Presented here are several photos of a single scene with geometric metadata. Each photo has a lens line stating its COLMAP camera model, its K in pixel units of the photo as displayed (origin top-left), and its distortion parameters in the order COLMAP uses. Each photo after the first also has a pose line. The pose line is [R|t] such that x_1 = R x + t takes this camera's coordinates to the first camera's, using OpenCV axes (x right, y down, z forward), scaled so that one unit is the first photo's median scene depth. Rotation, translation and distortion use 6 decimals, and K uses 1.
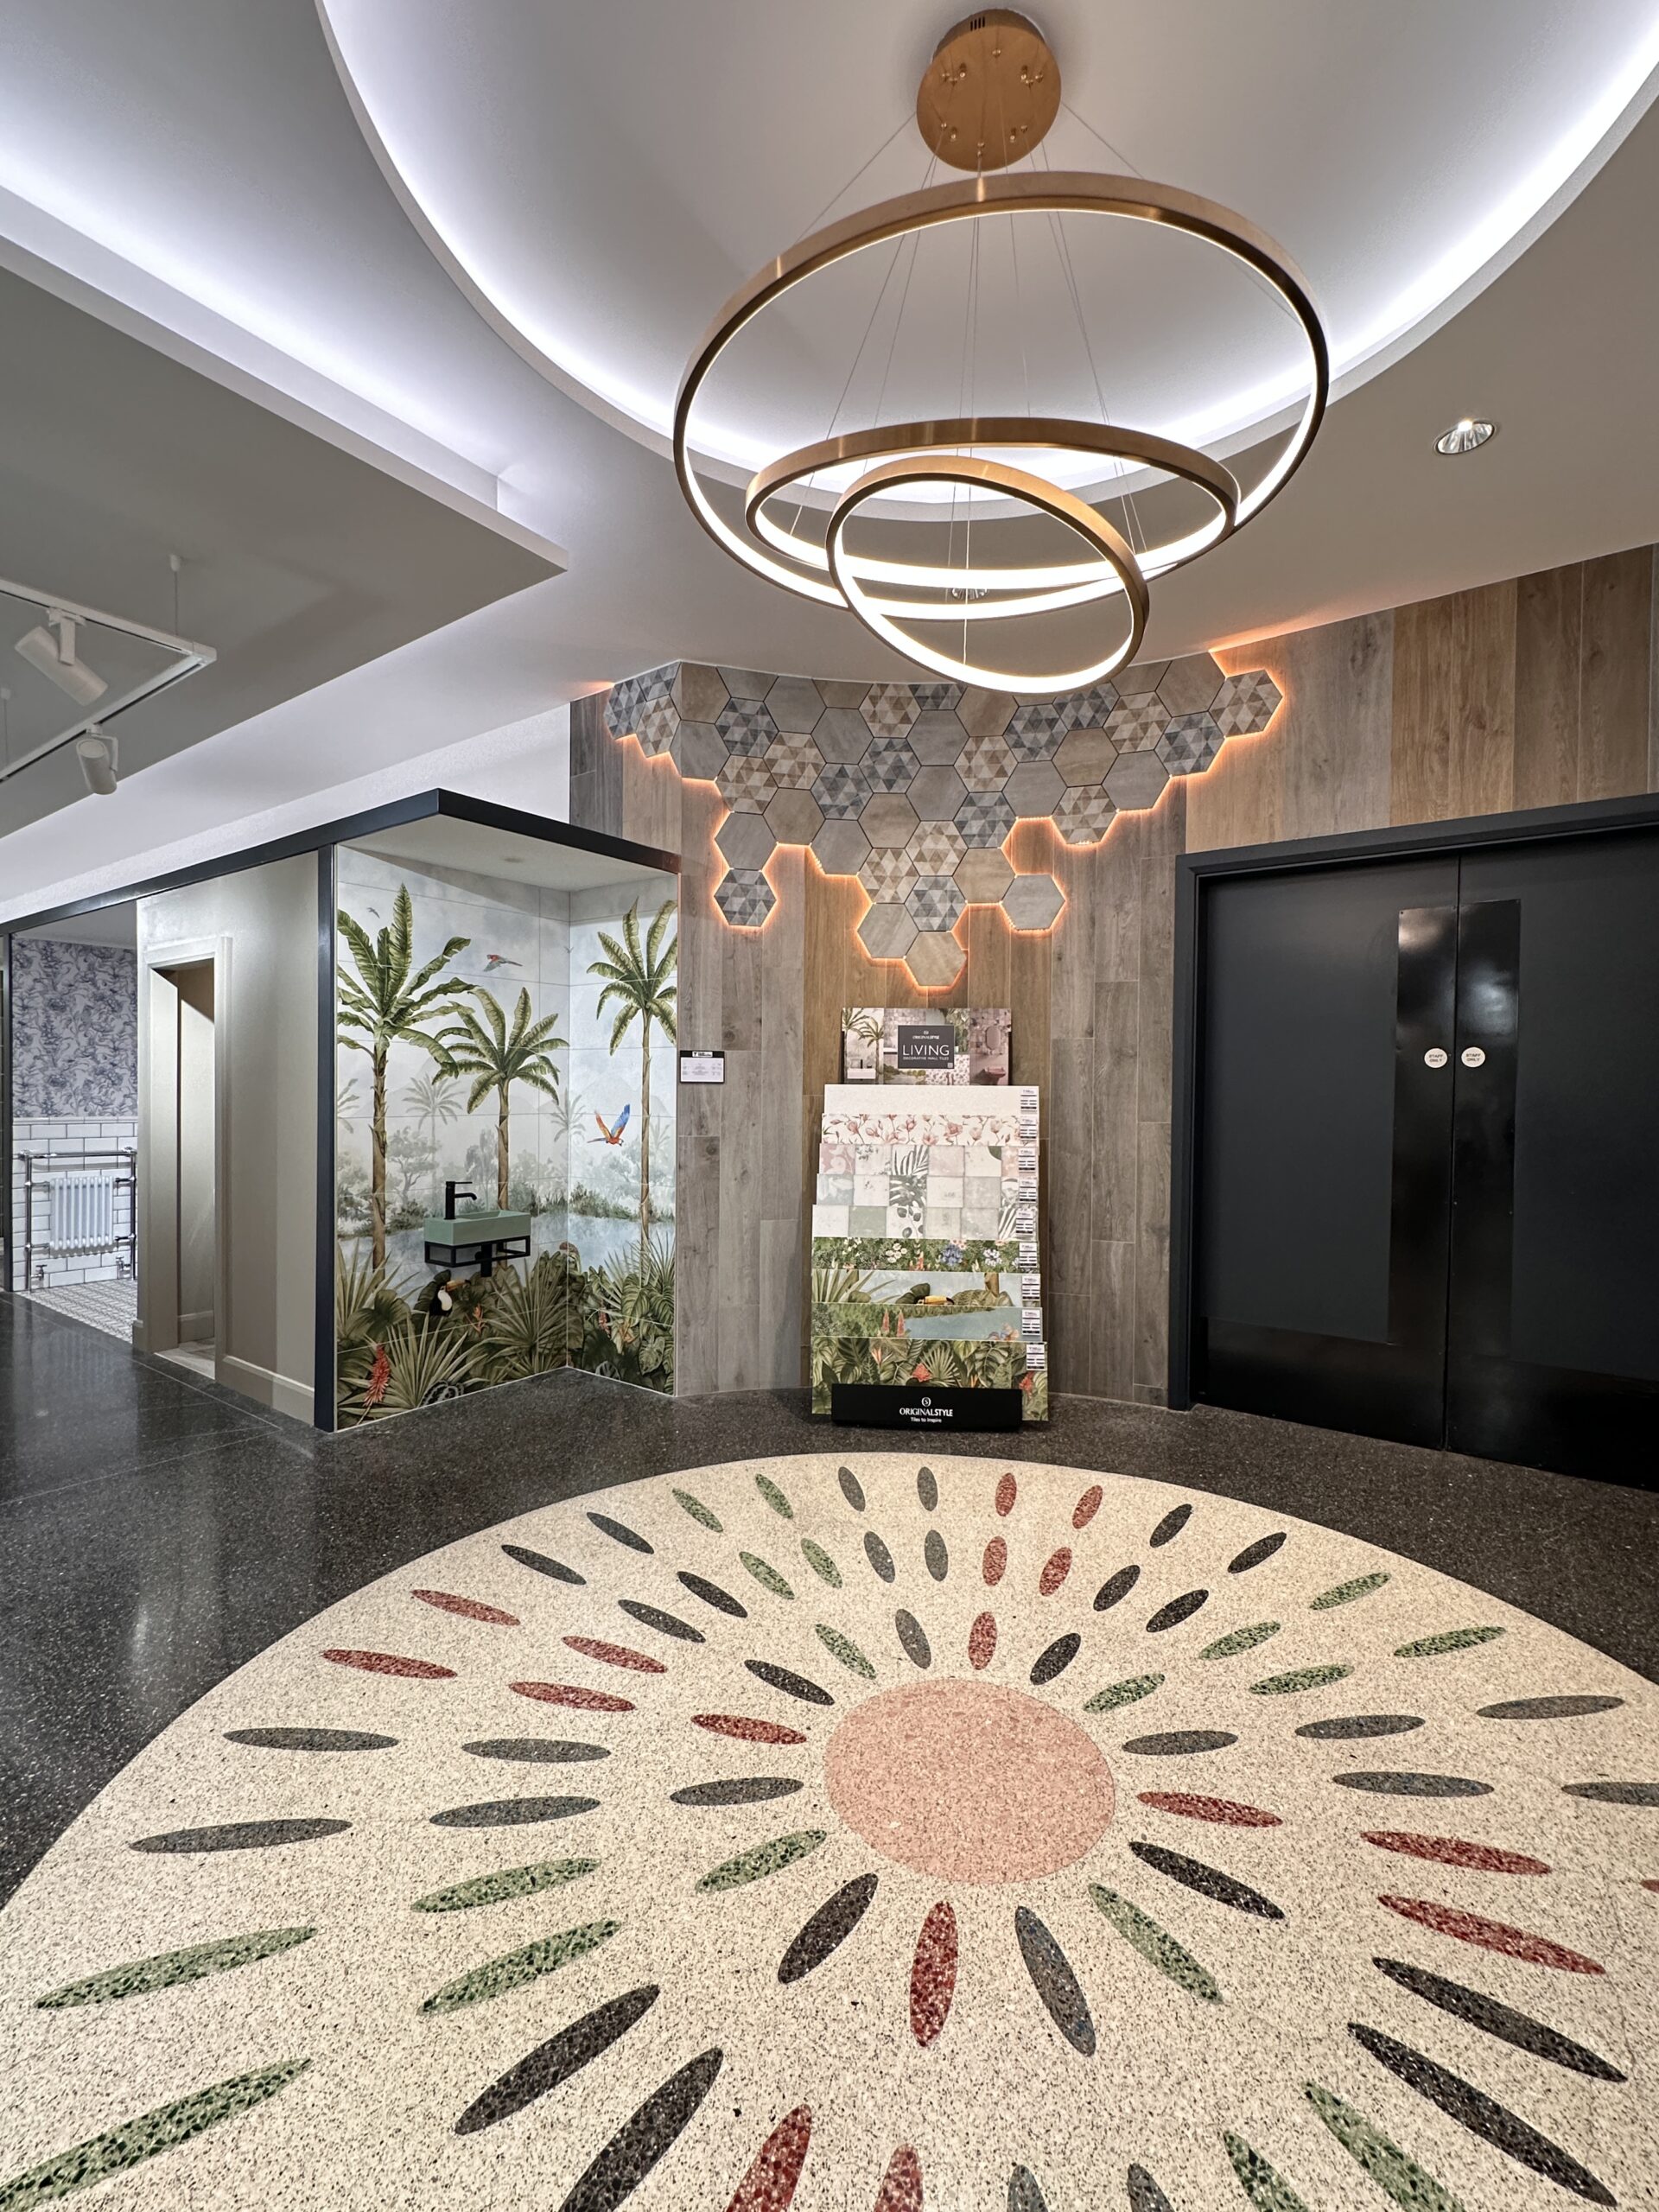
lens RADIAL K [[965.6, 0, 841.7], [0, 965.6, 1103.6], [0, 0, 1]] dist [-0.000273, 0.000167]
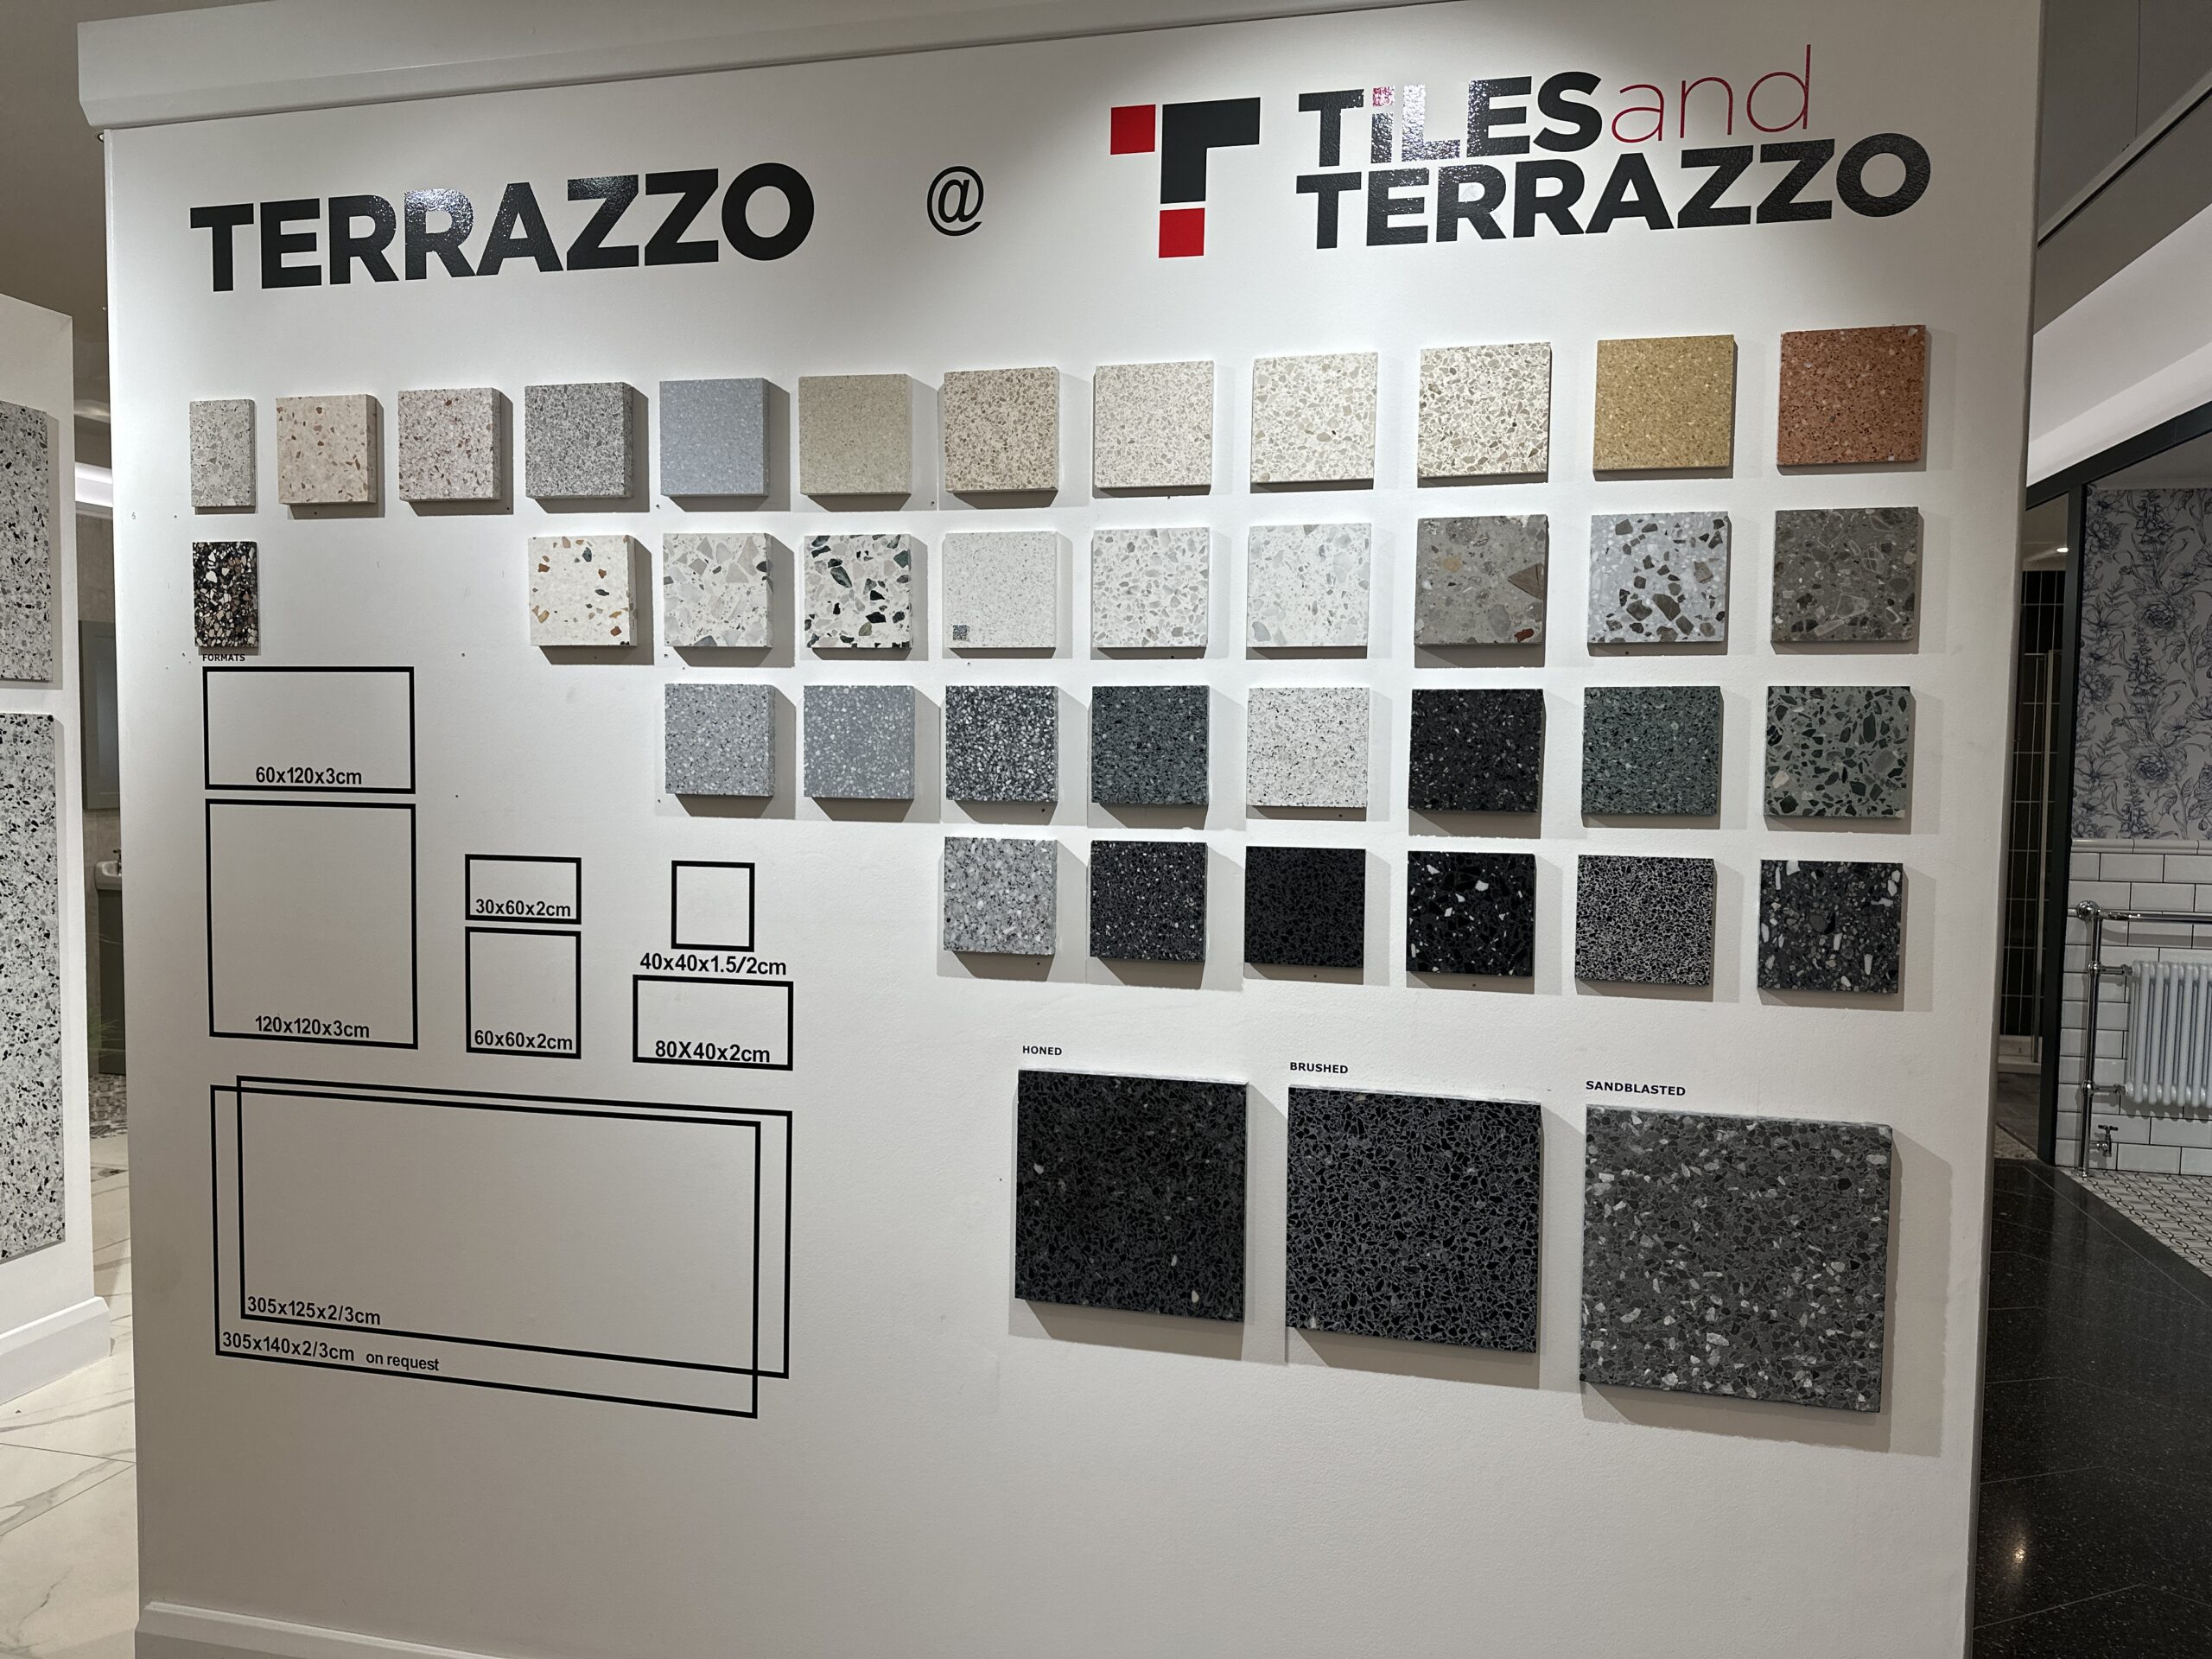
lens RADIAL K [[1573.8, 0, 1109.1], [0, 1573.8, 837.1], [0, 0, 1]] dist [0.019731, -0.006652]
pose [[0.386723, 0.049063, -0.920890, -0.397623], [-0.023824, 0.998782, 0.043208, -0.015381], [0.921888, 0.005230, 0.387421, 0.271740]]
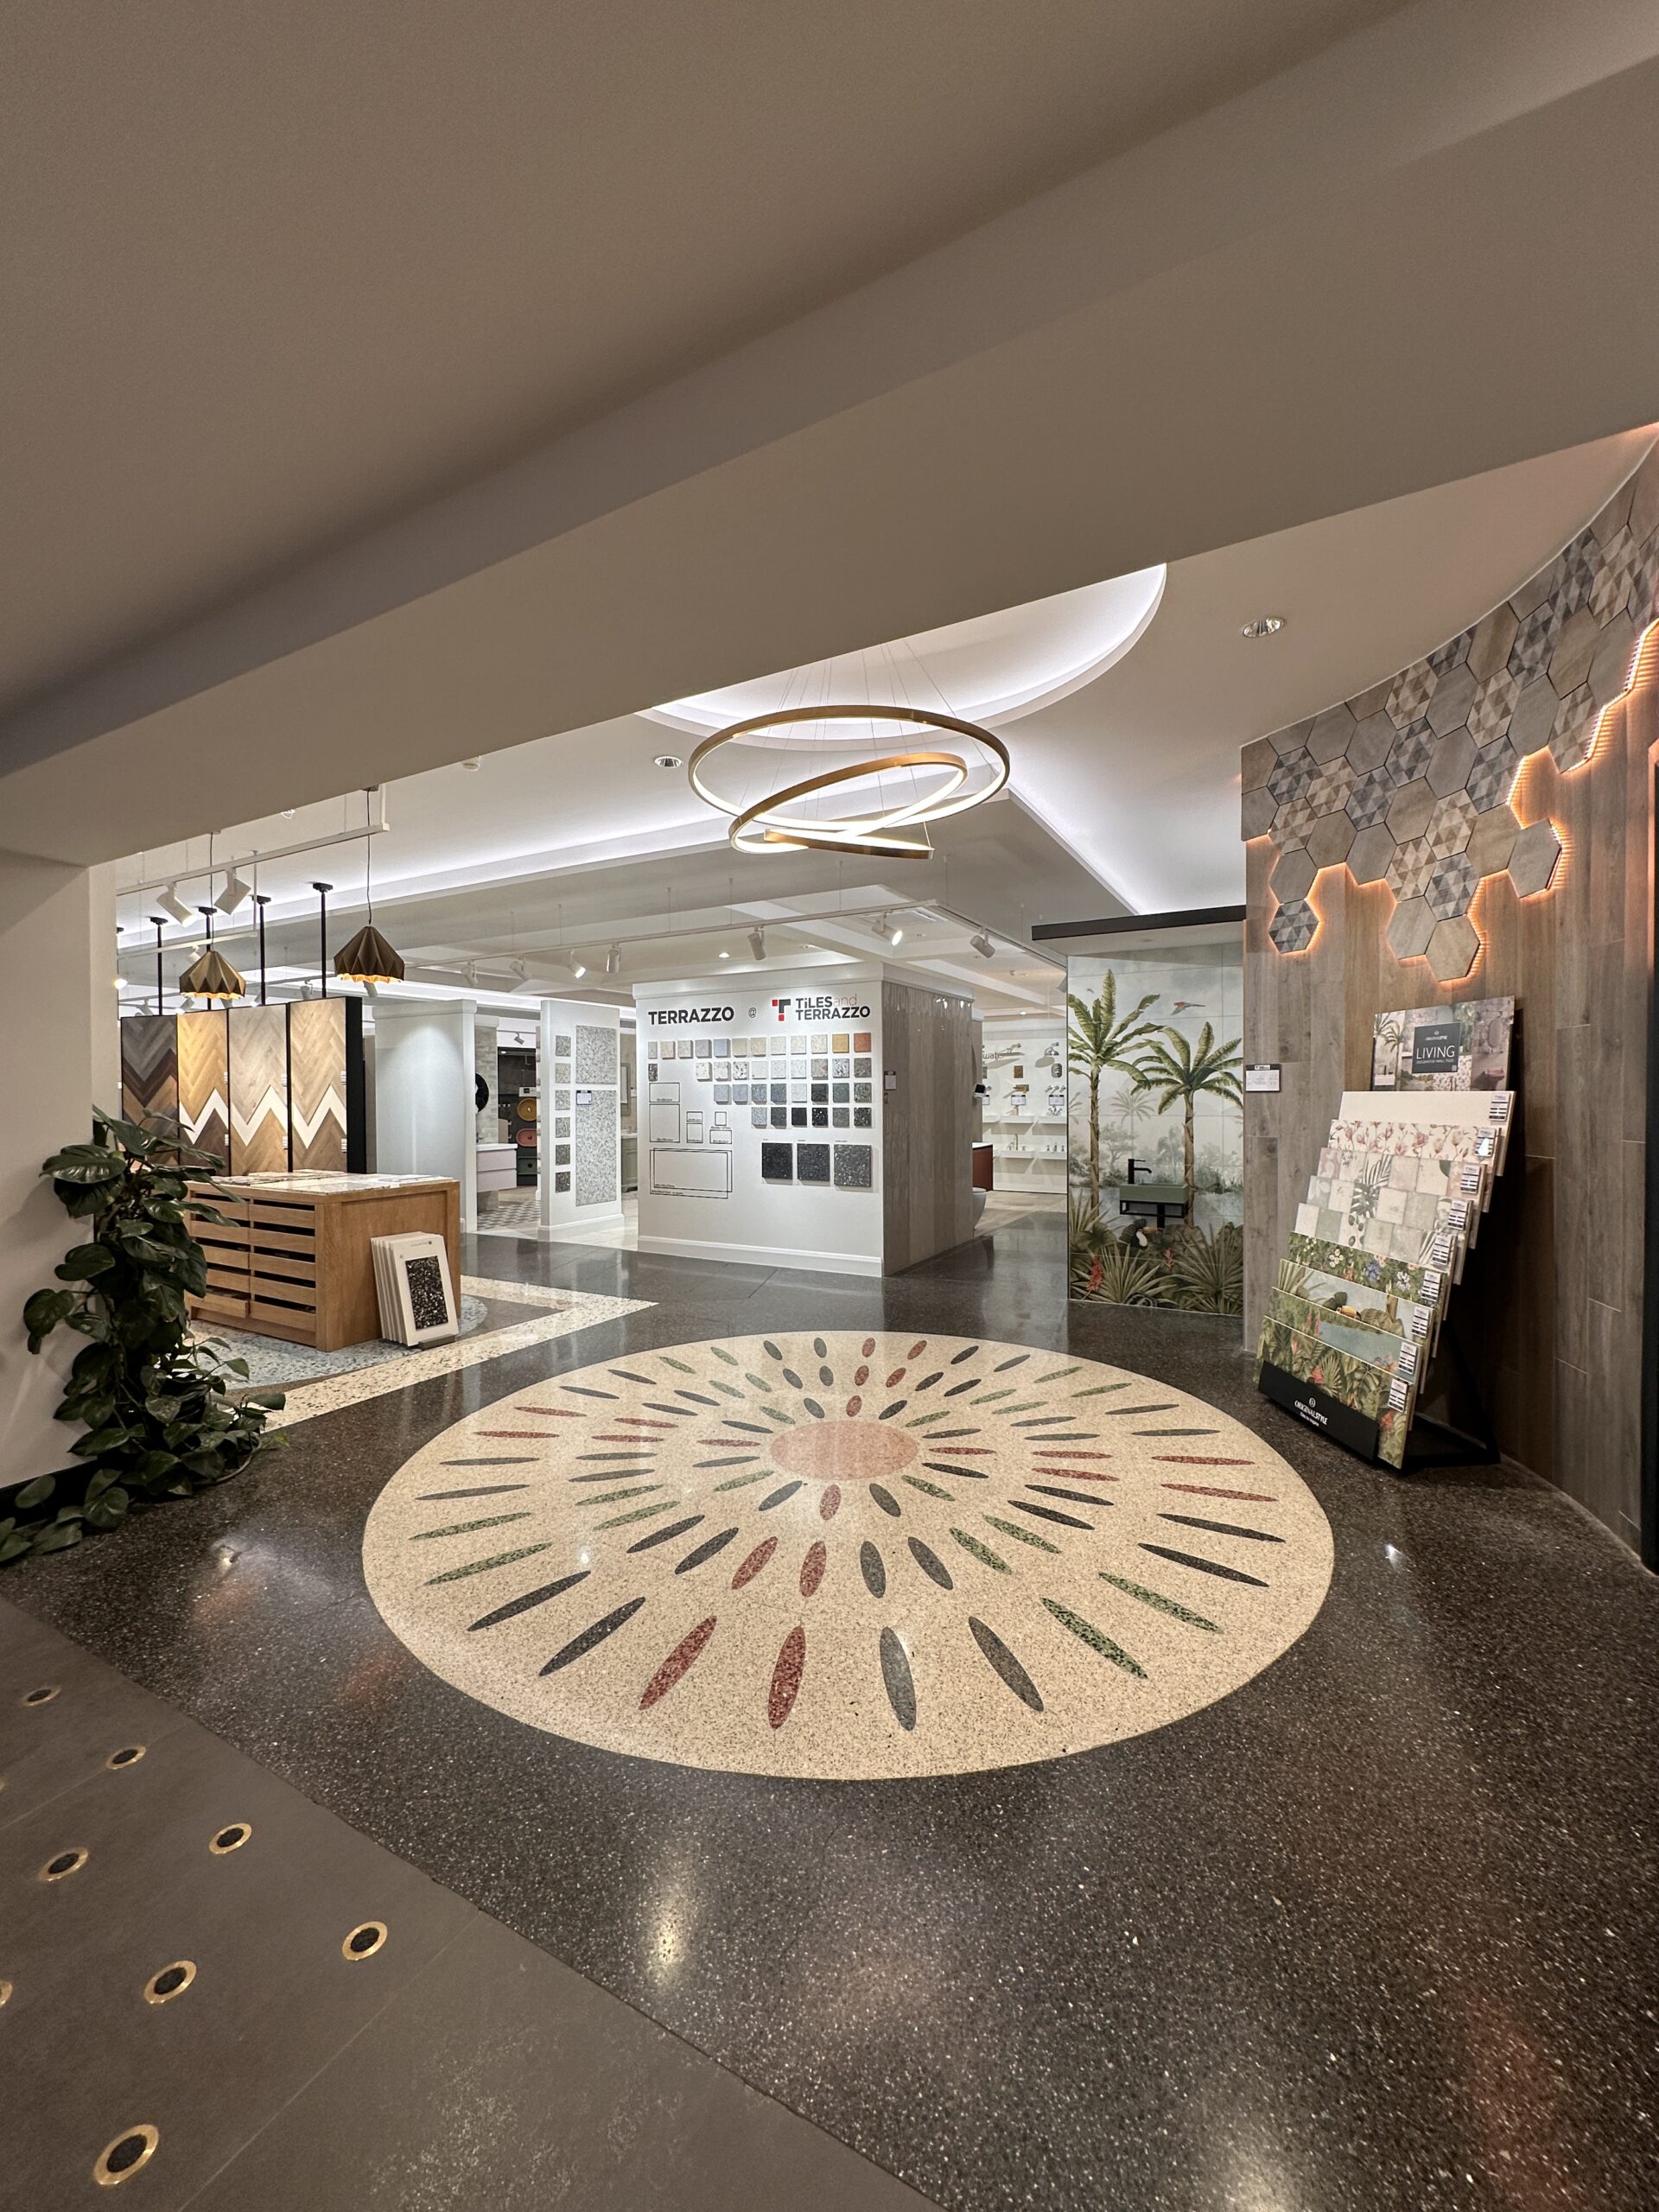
lens RADIAL K [[882.4, 0, 830.3], [0, 882.4, 1105.1], [0, 0, 1]] dist [-0.001295, -0.000019]
pose [[0.120957, 0.003524, -0.992651, 0.881548], [-0.007532, 0.999968, 0.002632, -0.003968], [0.992629, 0.007158, 0.120980, 0.351046]]
